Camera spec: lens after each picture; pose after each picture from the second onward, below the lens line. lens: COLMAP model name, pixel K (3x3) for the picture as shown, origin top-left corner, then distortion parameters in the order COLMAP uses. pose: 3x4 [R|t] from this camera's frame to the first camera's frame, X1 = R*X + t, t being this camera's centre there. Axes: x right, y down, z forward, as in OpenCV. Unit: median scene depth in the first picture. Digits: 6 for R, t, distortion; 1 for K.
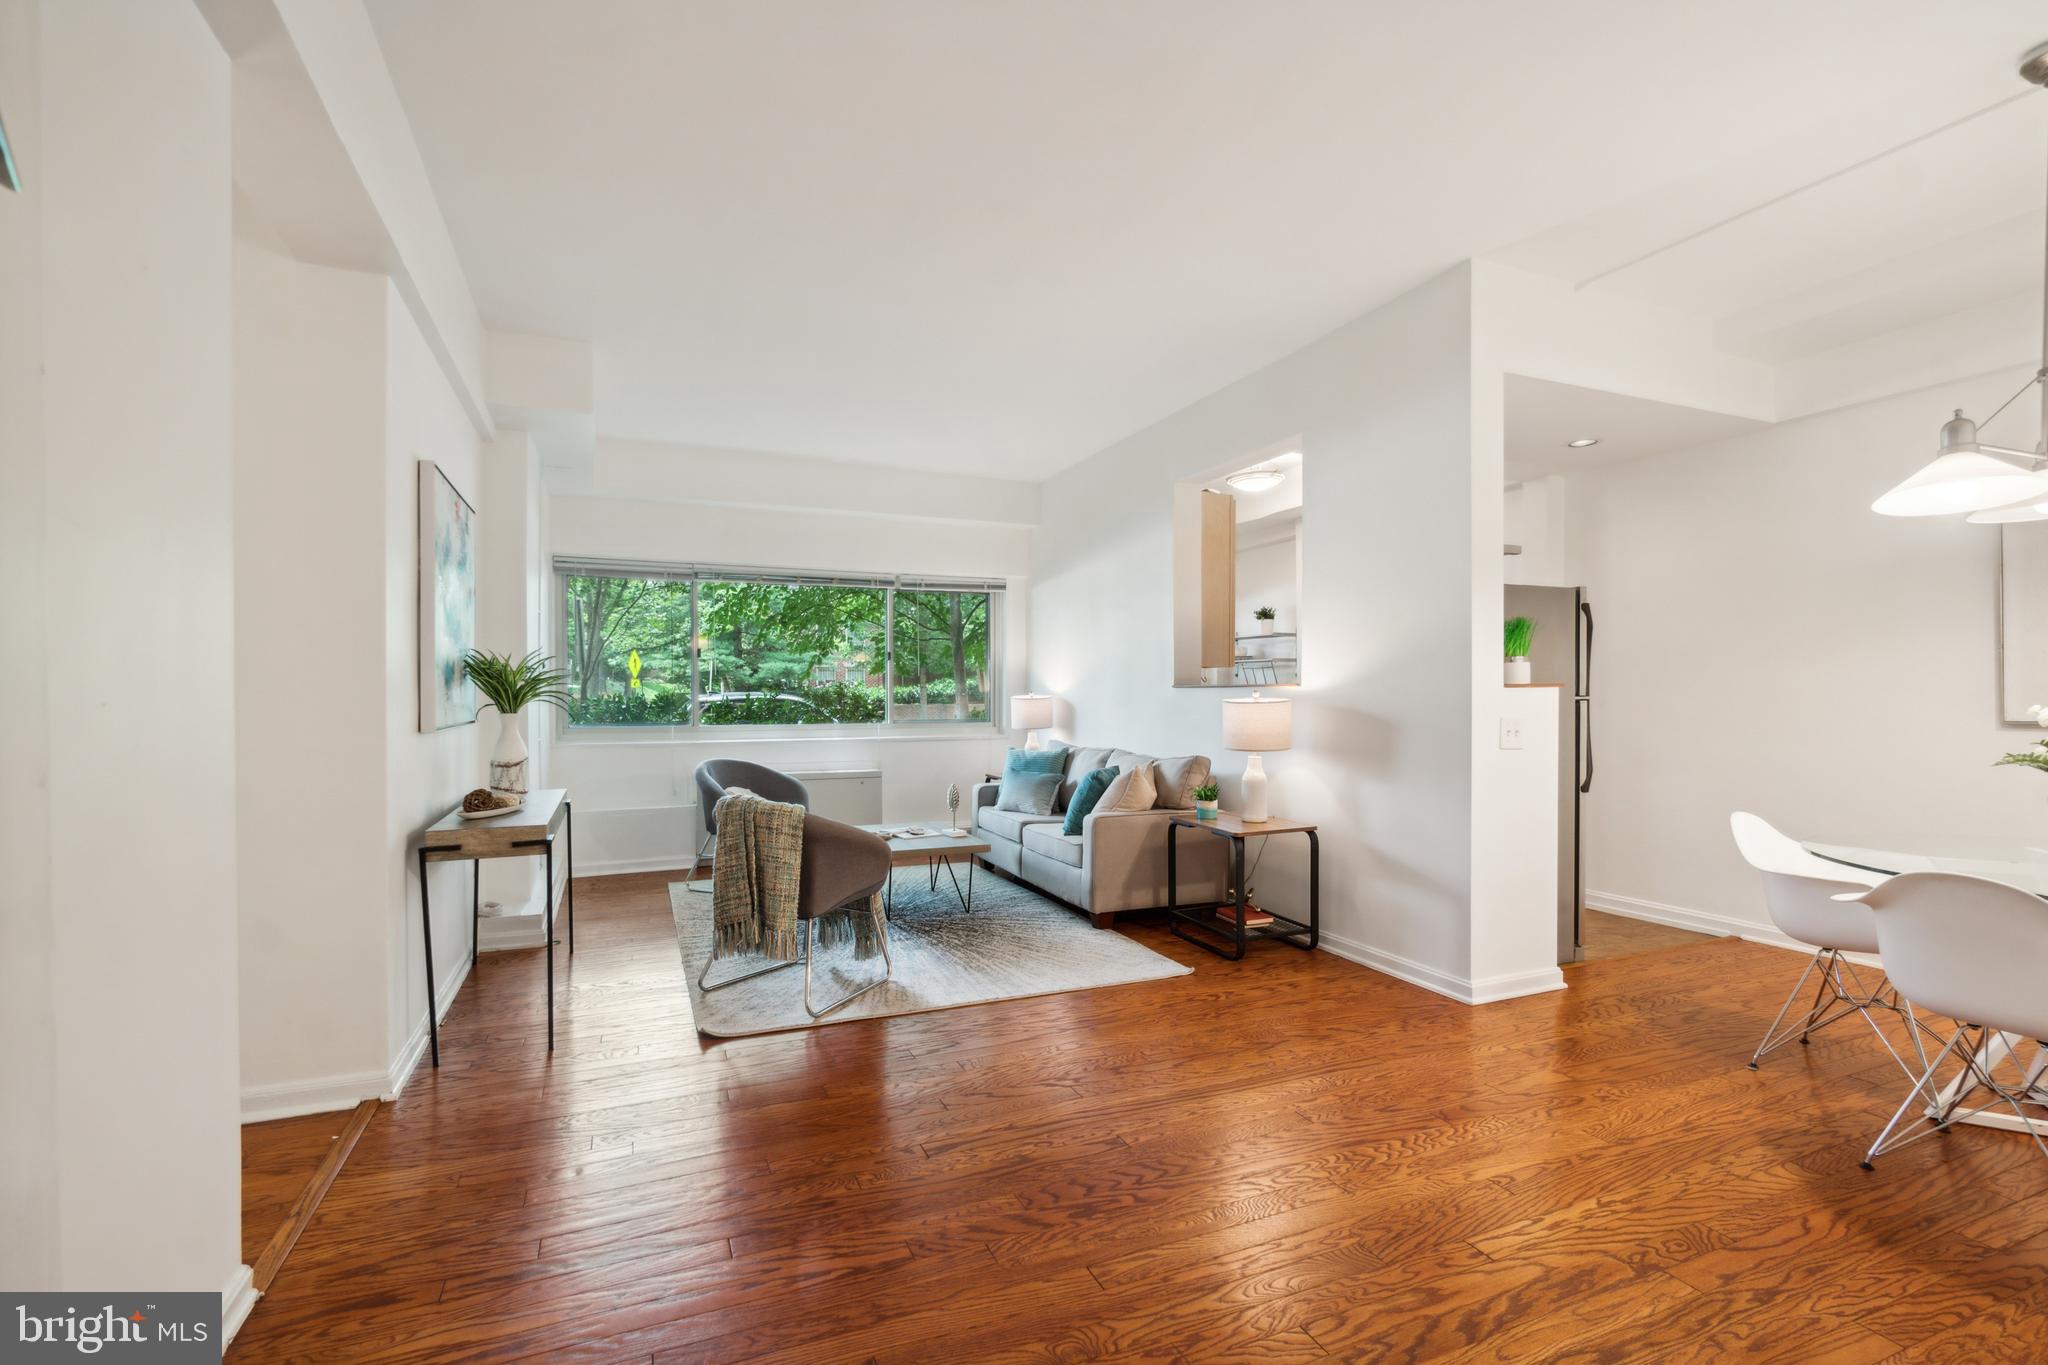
lens RADIAL K [[885.4, 0, 1012.7], [0, 885.4, 686.6], [0, 0, 1]] dist [-0.020210, -0.000195]
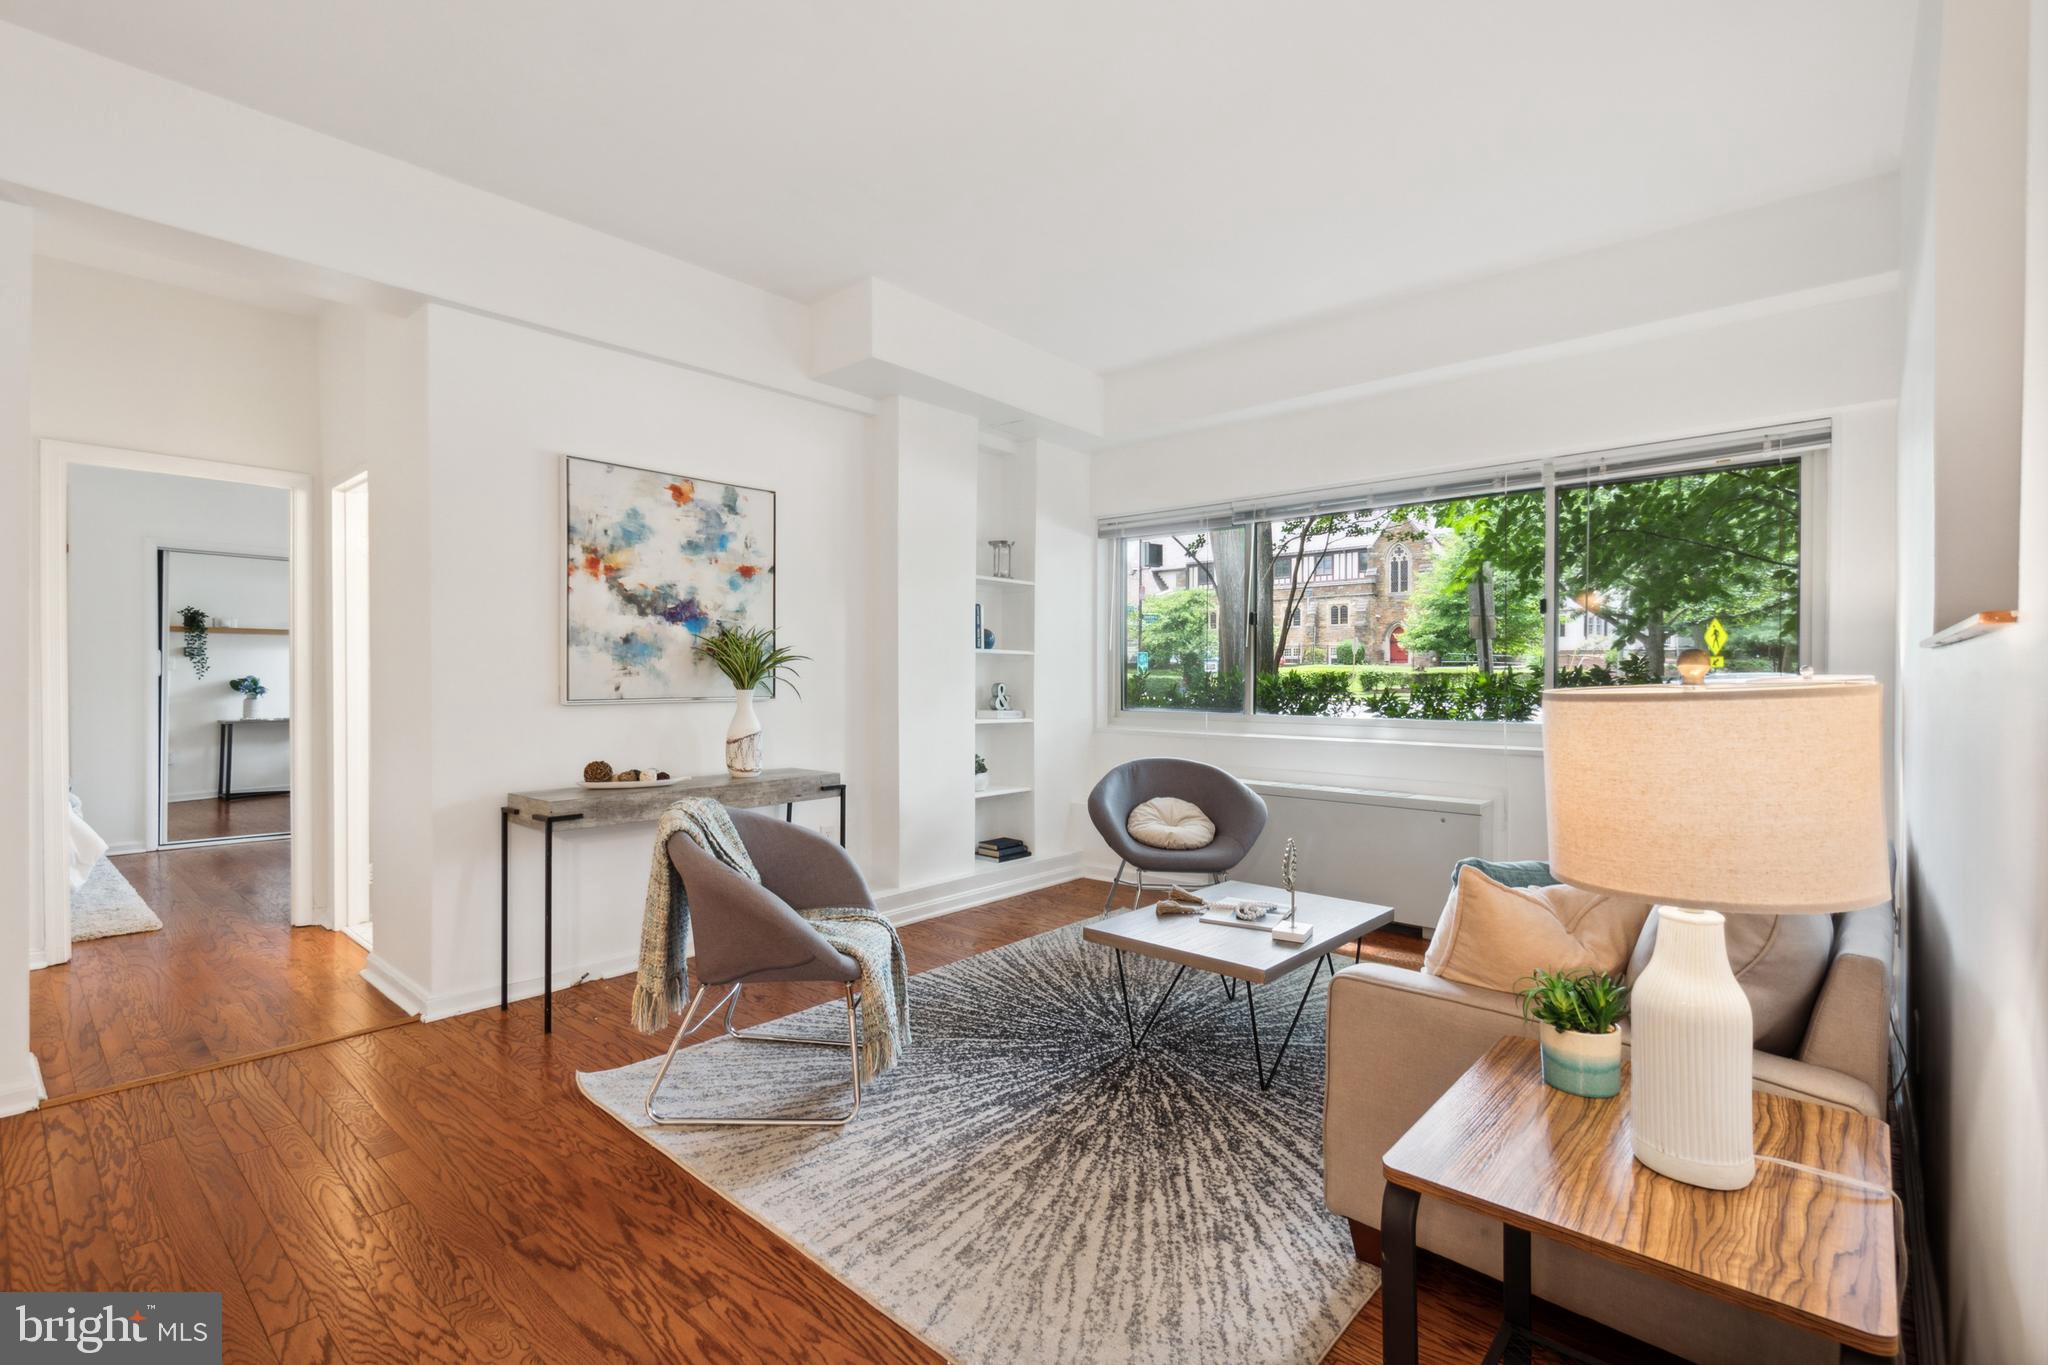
lens RADIAL K [[959.5, 0, 1022.0], [0, 959.5, 679.5], [0, 0, 1]] dist [0.001876, -0.000026]
pose [[0.422117, 0.011145, -0.906473, 0.417477], [-0.000059, 0.999925, 0.012266, 0.009356], [0.906542, -0.005124, 0.422086, 0.672566]]
